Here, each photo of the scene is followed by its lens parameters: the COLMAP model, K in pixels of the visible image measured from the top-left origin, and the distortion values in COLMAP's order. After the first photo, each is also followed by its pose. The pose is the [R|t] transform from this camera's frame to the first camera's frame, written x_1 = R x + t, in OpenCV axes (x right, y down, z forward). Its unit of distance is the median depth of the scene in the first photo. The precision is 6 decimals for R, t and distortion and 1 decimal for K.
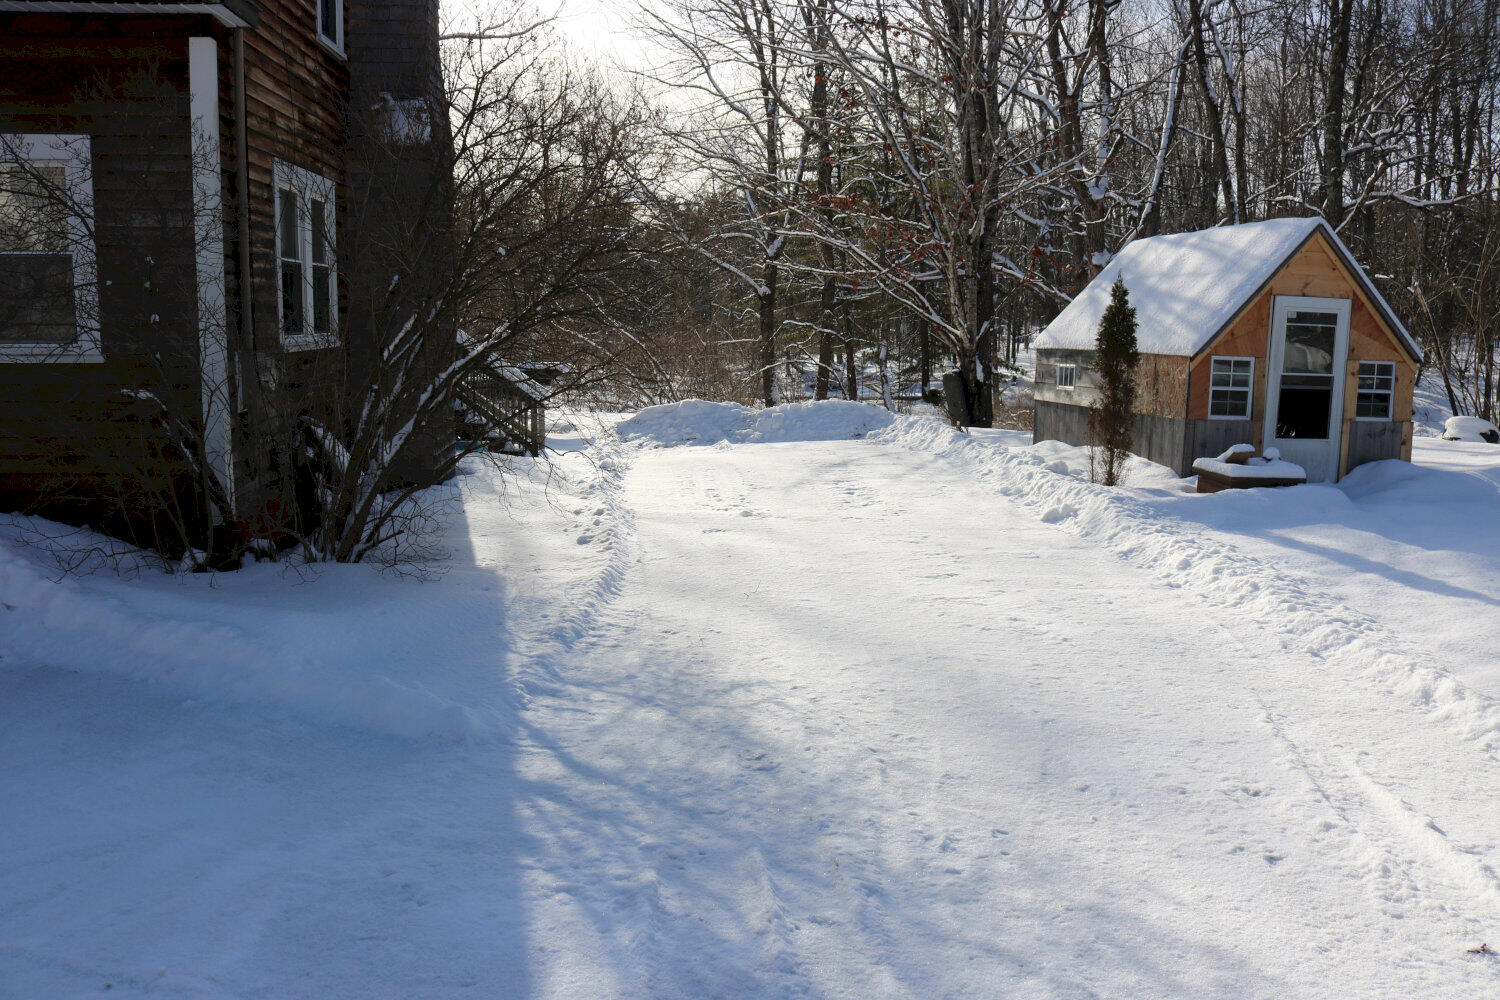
lens RADIAL K [[1248.2, 0, 750.0], [0, 1248.2, 499.3], [0, 0, 1]] dist [-0.153186, 0.123171]
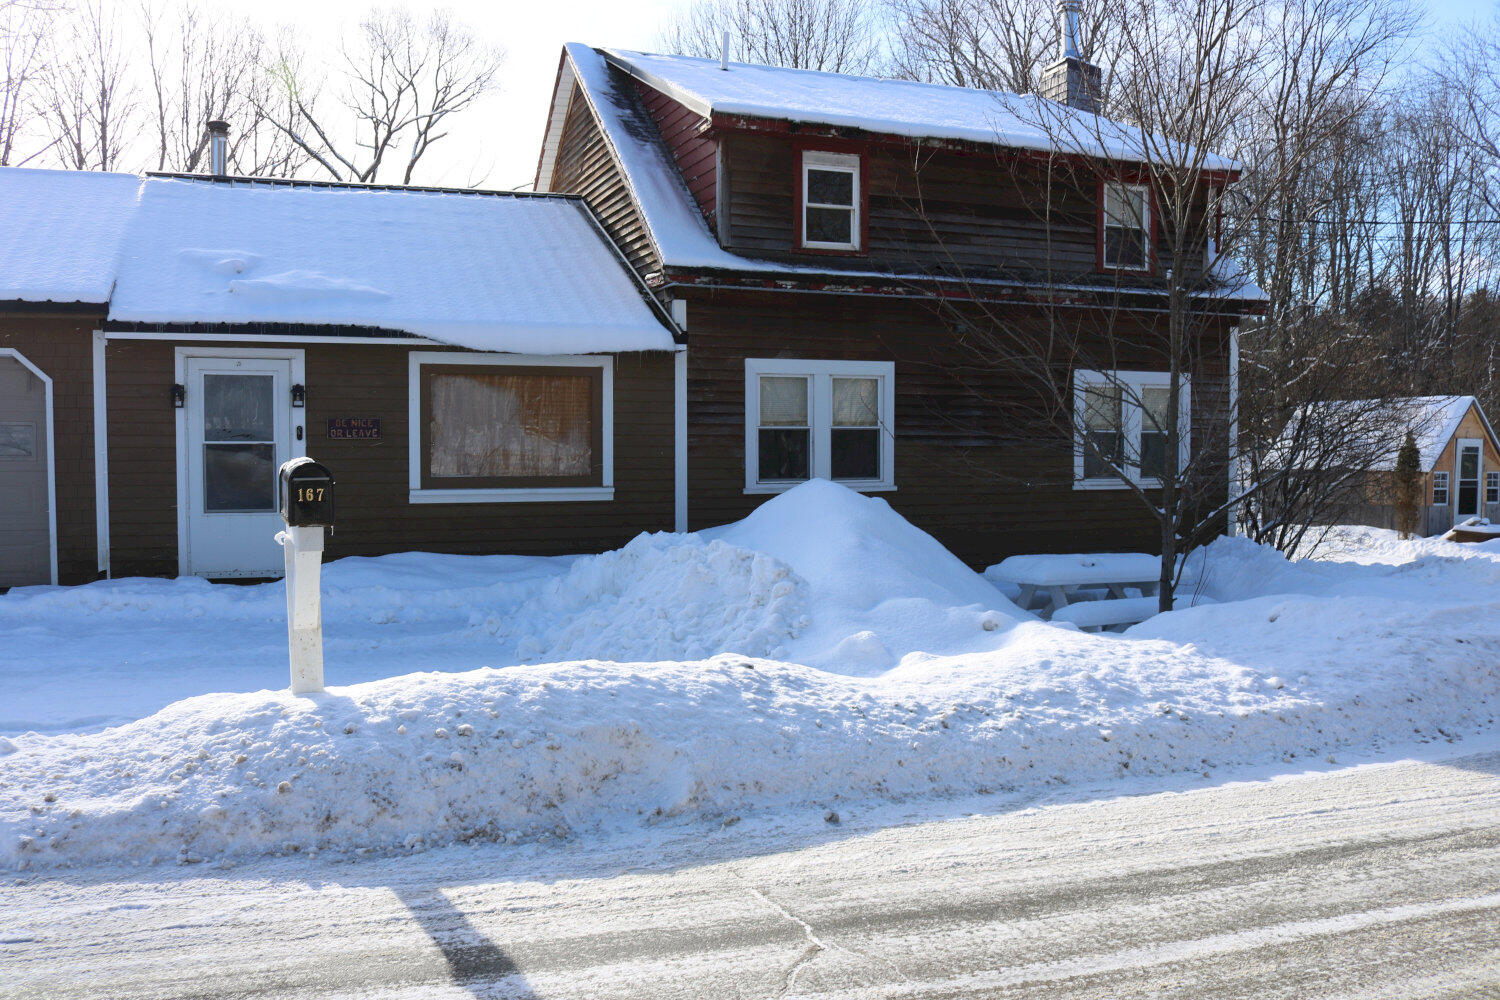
lens RADIAL K [[1248.2, 0, 744.9], [0, 1248.2, 501.6], [0, 0, 1]] dist [-0.153186, 0.123171]
pose [[0.956063, -0.031904, 0.291421, -1.471990], [0.067955, 0.991104, -0.114434, 0.070320], [-0.285178, 0.129210, 0.949726, -0.545493]]
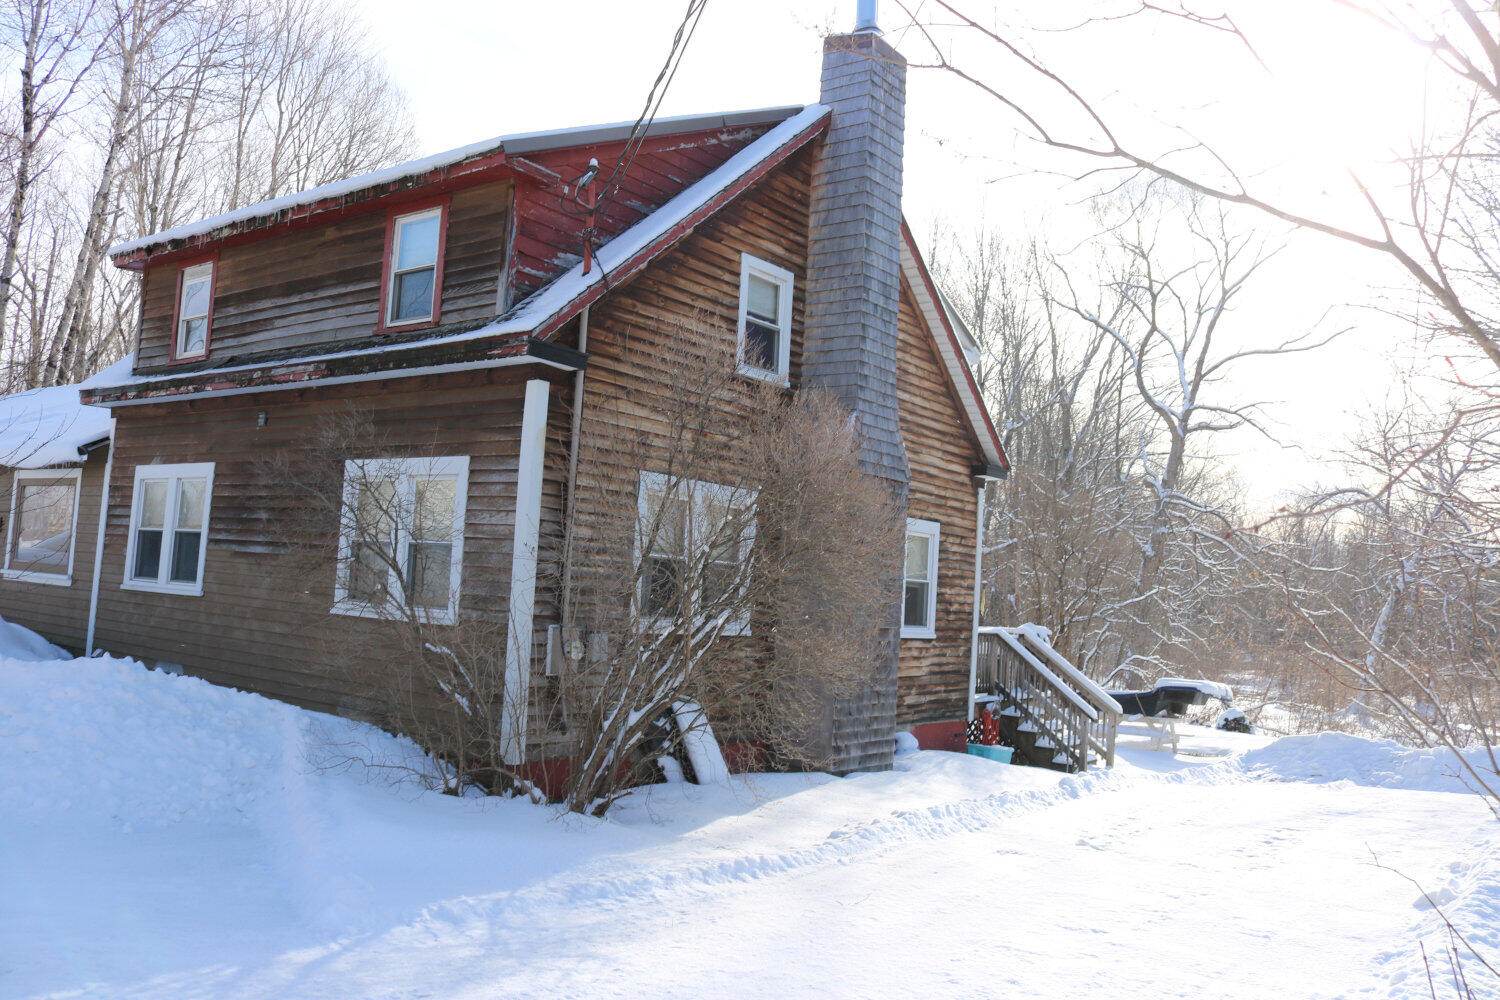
lens RADIAL K [[1248.2, 0, 752.0], [0, 1248.2, 486.6], [0, 0, 1]] dist [-0.153186, 0.123171]
pose [[0.752962, -0.028518, -0.657446, 0.474670], [-0.145349, 0.967179, -0.208419, -0.021571], [0.641812, 0.252491, 0.724104, 0.162411]]
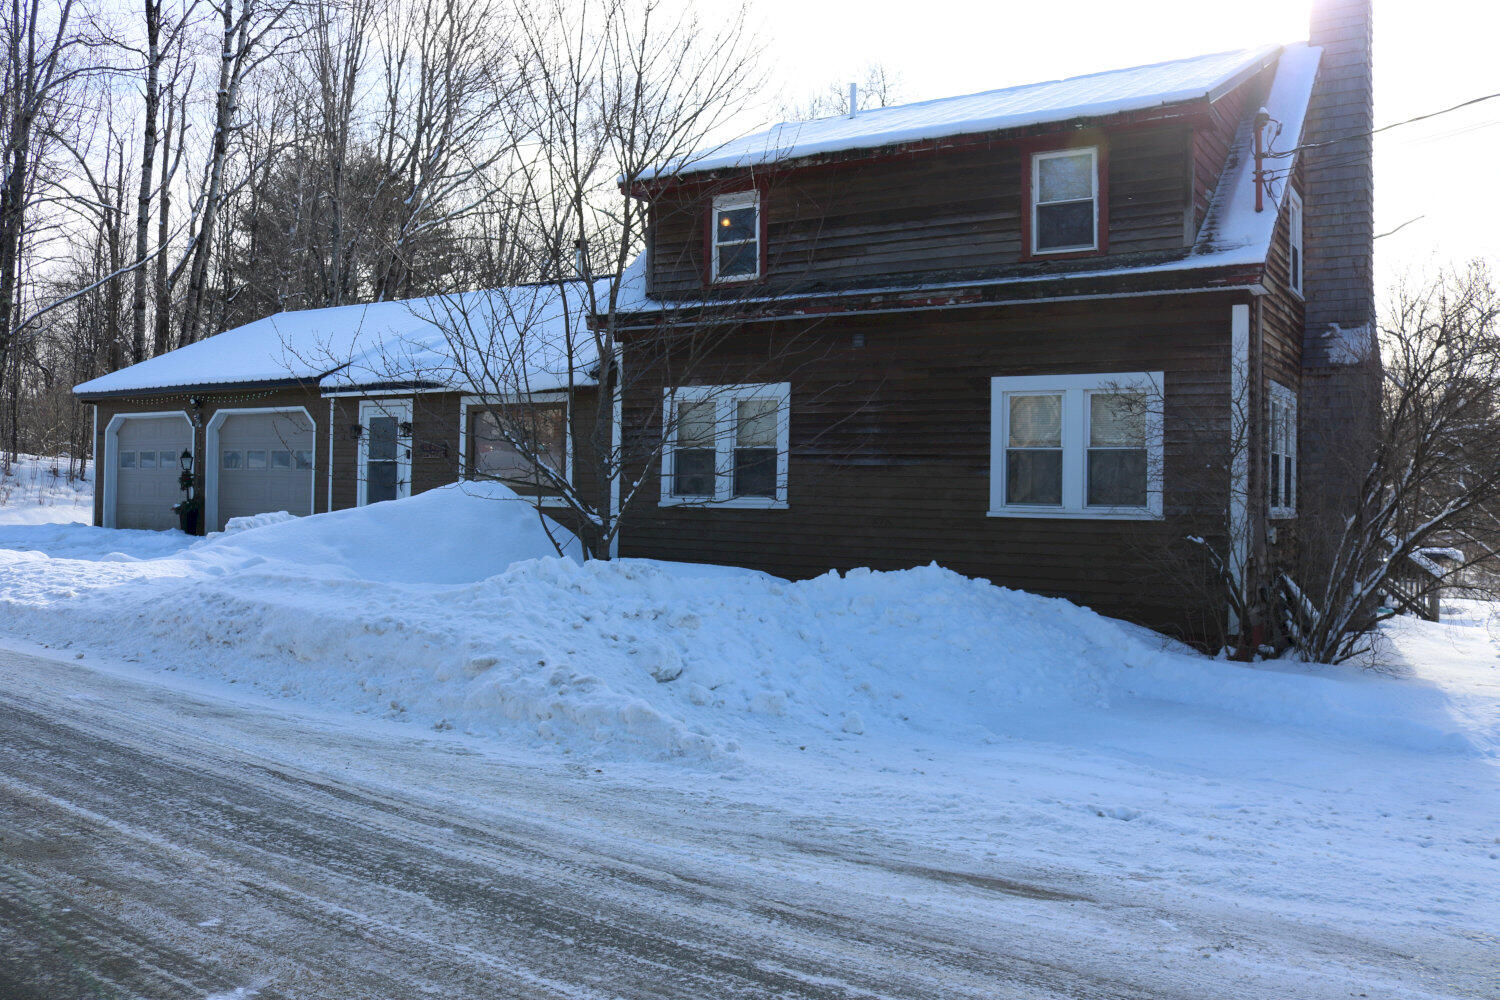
lens RADIAL K [[1248.2, 0, 753.7], [0, 1248.2, 503.3], [0, 0, 1]] dist [-0.153186, 0.123171]
pose [[0.798271, 0.003105, -0.602290, -0.019515], [-0.094416, 0.988269, -0.120043, 0.079296], [0.594852, 0.152693, 0.789200, -0.415448]]
